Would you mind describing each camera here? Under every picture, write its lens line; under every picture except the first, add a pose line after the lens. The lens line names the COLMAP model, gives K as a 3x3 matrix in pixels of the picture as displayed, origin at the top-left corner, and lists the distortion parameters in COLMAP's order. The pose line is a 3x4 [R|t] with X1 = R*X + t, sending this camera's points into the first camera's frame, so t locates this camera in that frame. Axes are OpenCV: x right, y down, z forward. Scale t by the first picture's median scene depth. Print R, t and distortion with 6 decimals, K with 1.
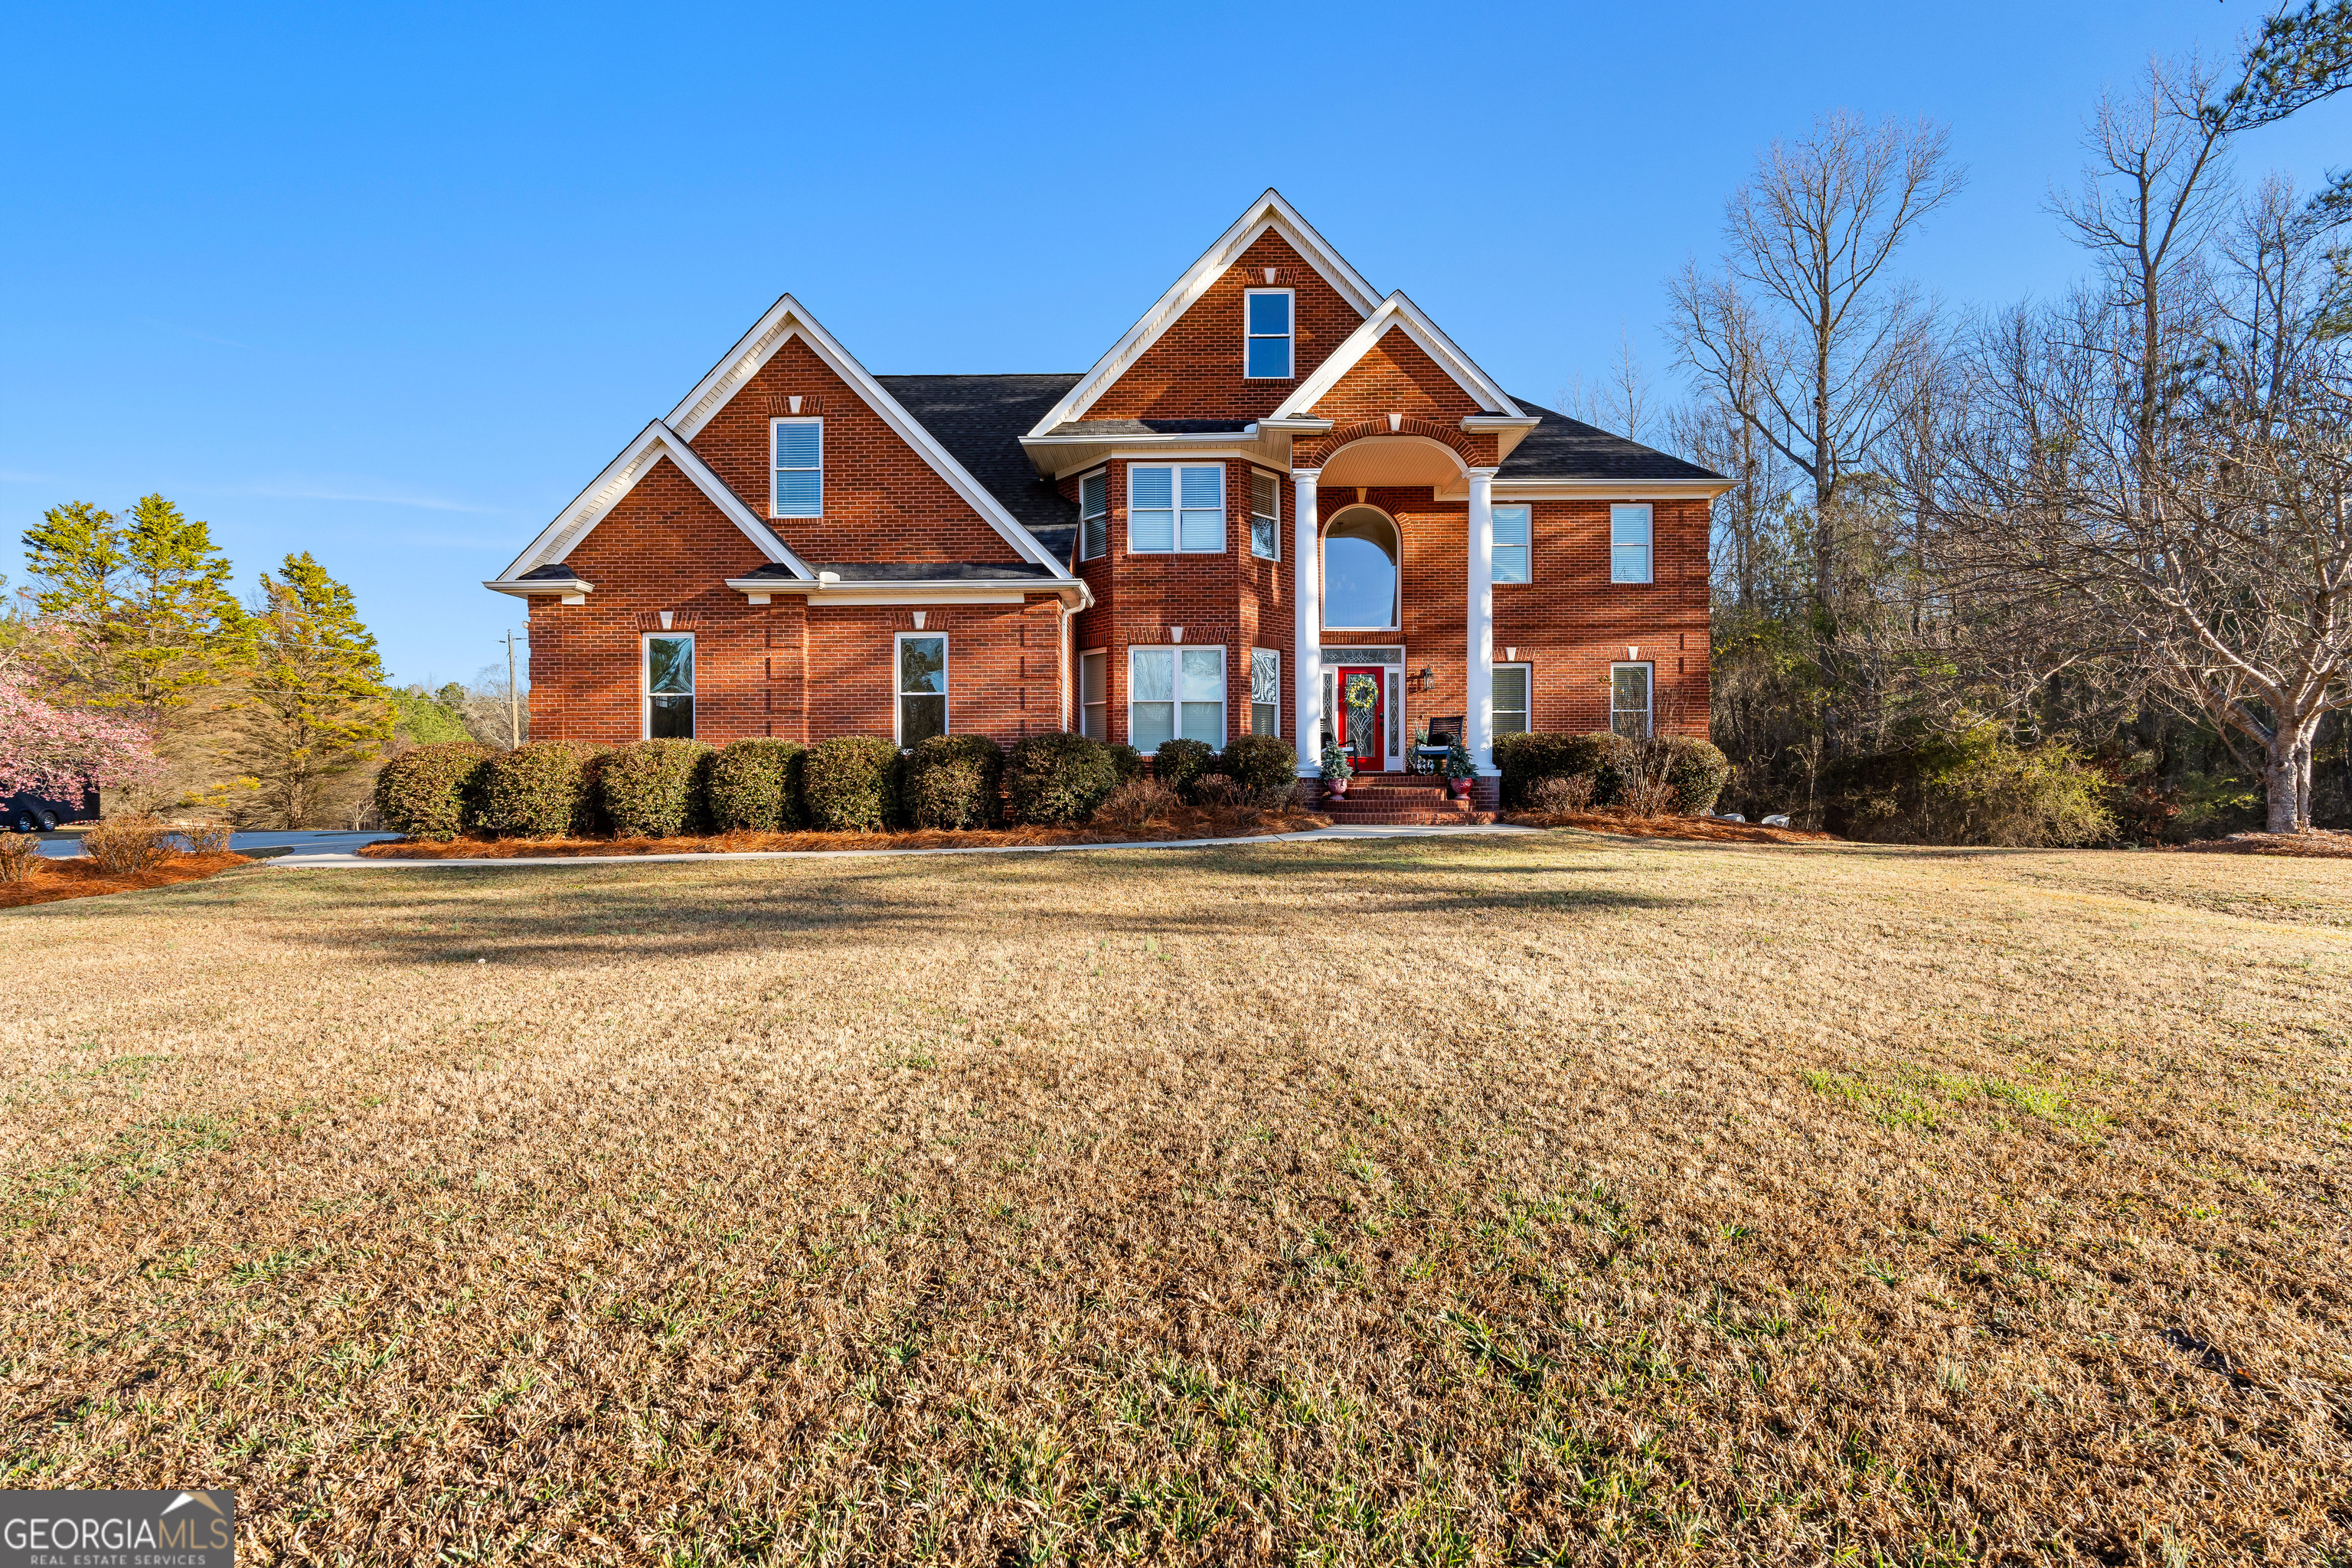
lens RADIAL K [[1020.0, 0, 1174.9], [0, 1020.0, 775.4], [0, 0, 1]] dist [-0.002873, -0.000723]
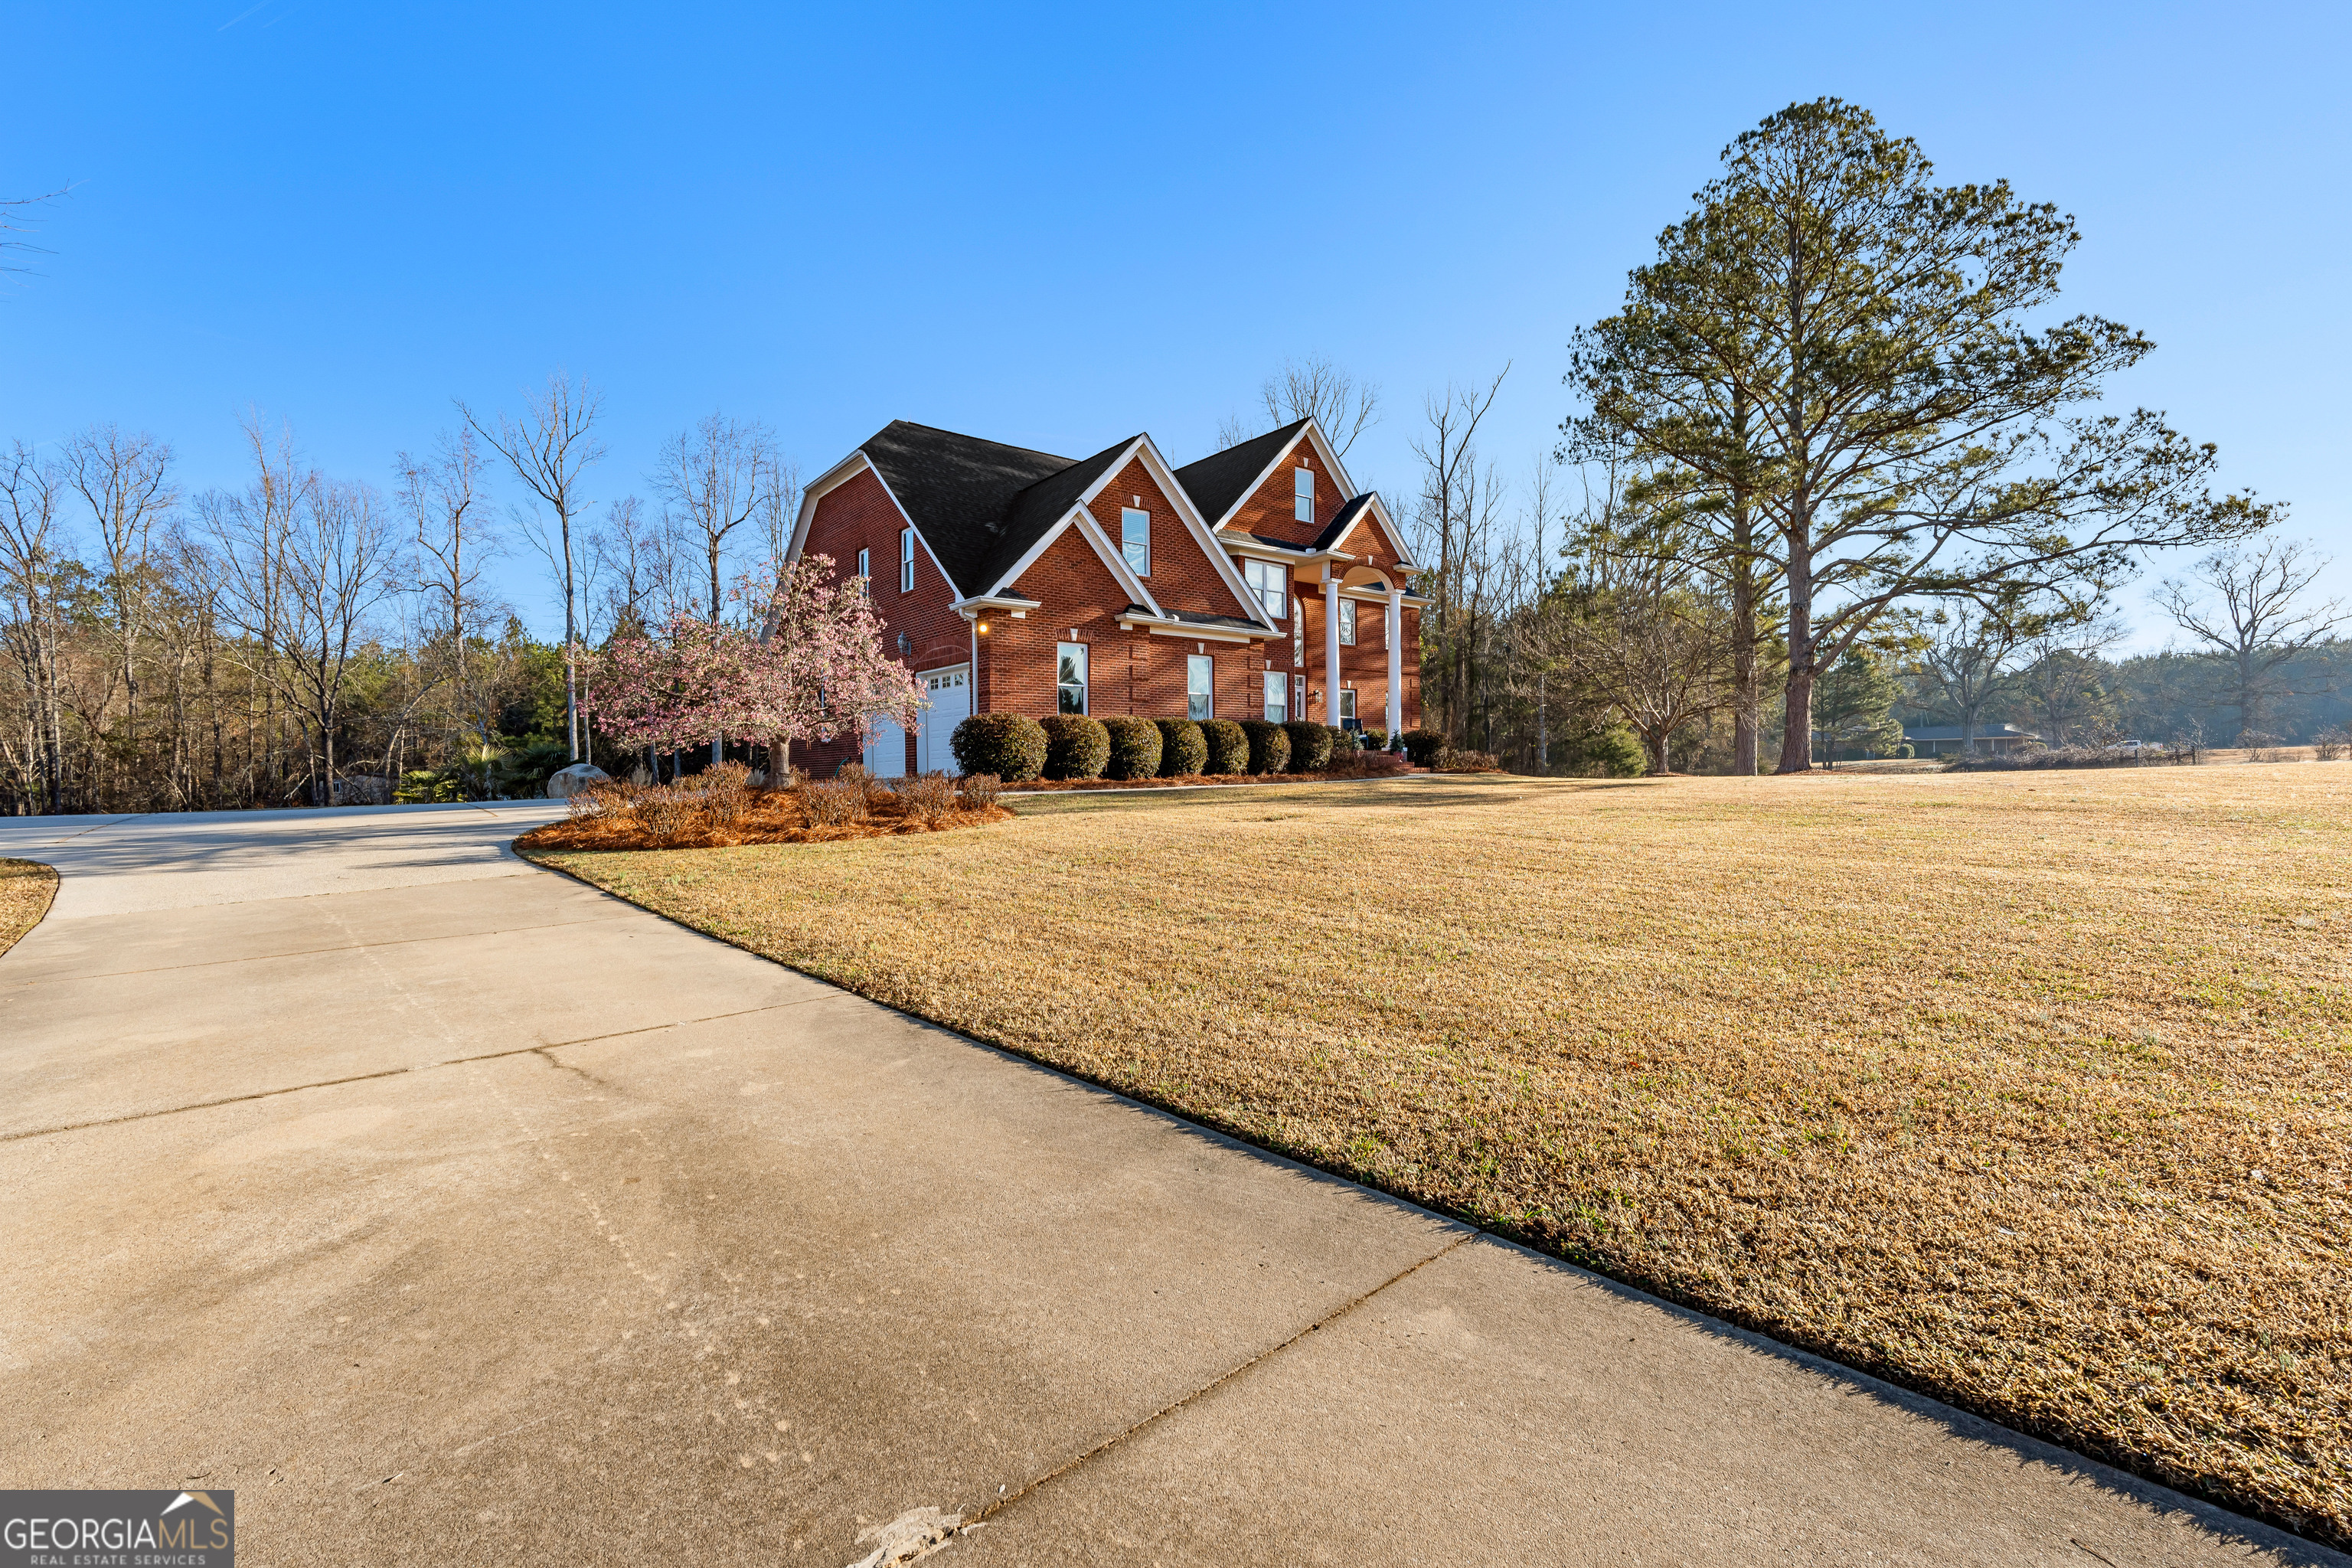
lens RADIAL K [[1020.0, 0, 1190.3], [0, 1020.0, 787.6], [0, 0, 1]] dist [-0.002873, -0.000723]
pose [[0.765337, -0.009752, 0.643556, -1.230235], [0.003481, 0.999933, 0.011013, 0.049505], [-0.643621, -0.006188, 0.765320, -0.220897]]
